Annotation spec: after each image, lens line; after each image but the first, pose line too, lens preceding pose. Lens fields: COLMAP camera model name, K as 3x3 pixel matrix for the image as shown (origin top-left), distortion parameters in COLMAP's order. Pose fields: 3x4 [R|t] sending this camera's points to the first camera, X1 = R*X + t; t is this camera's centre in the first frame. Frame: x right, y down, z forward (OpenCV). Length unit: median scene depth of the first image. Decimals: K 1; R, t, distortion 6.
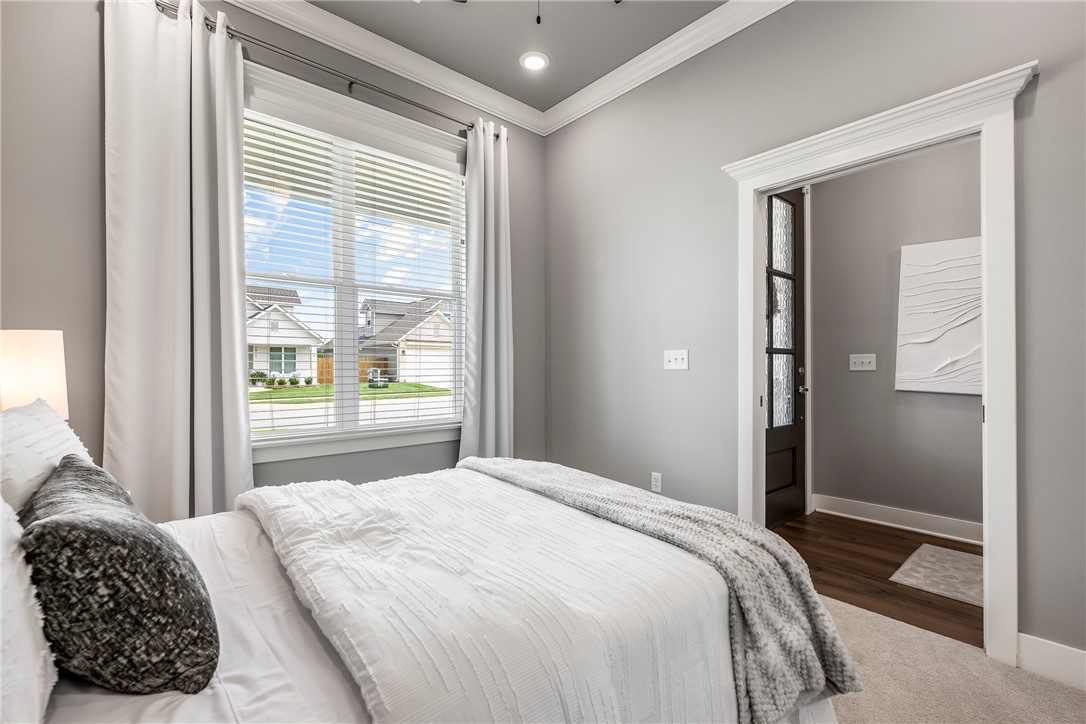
lens RADIAL K [[488.2, 0, 548.1], [0, 488.2, 363.9], [0, 0, 1]] dist [0.001743, 0.000201]
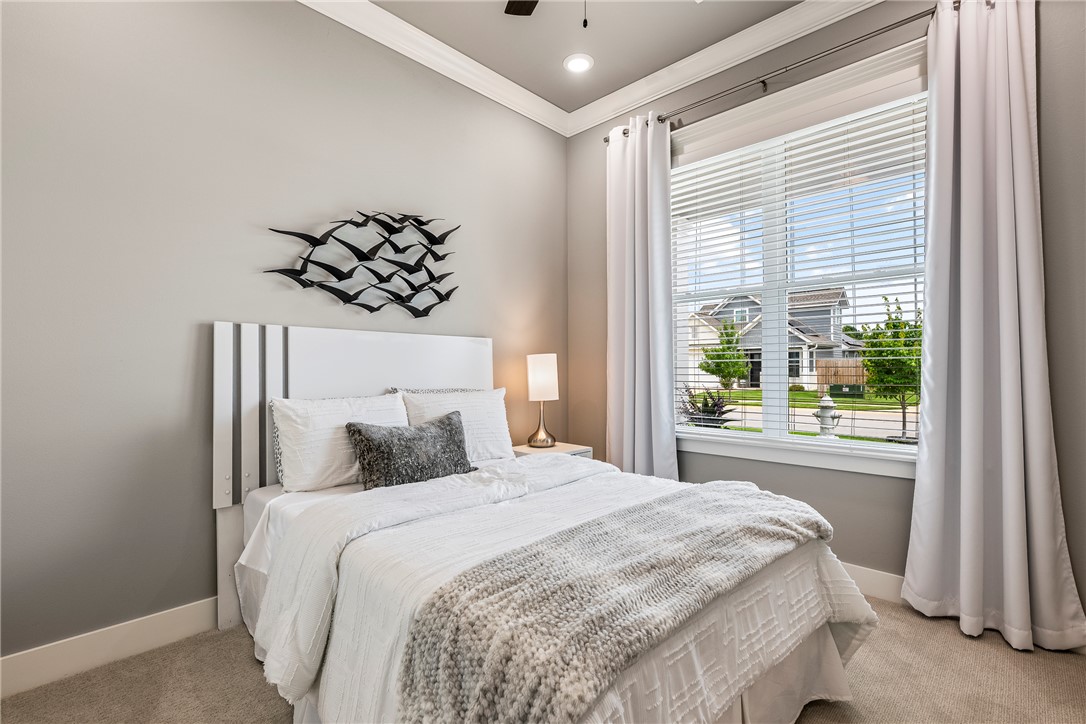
lens RADIAL K [[488.2, 0, 548.1], [0, 488.2, 363.9], [0, 0, 1]] dist [0.001743, 0.000201]
pose [[0.084247, -0.008845, -0.996406, 0.619375], [0.007992, 0.999934, -0.008200, -0.008164], [0.996413, -0.007273, 0.084312, 0.568278]]
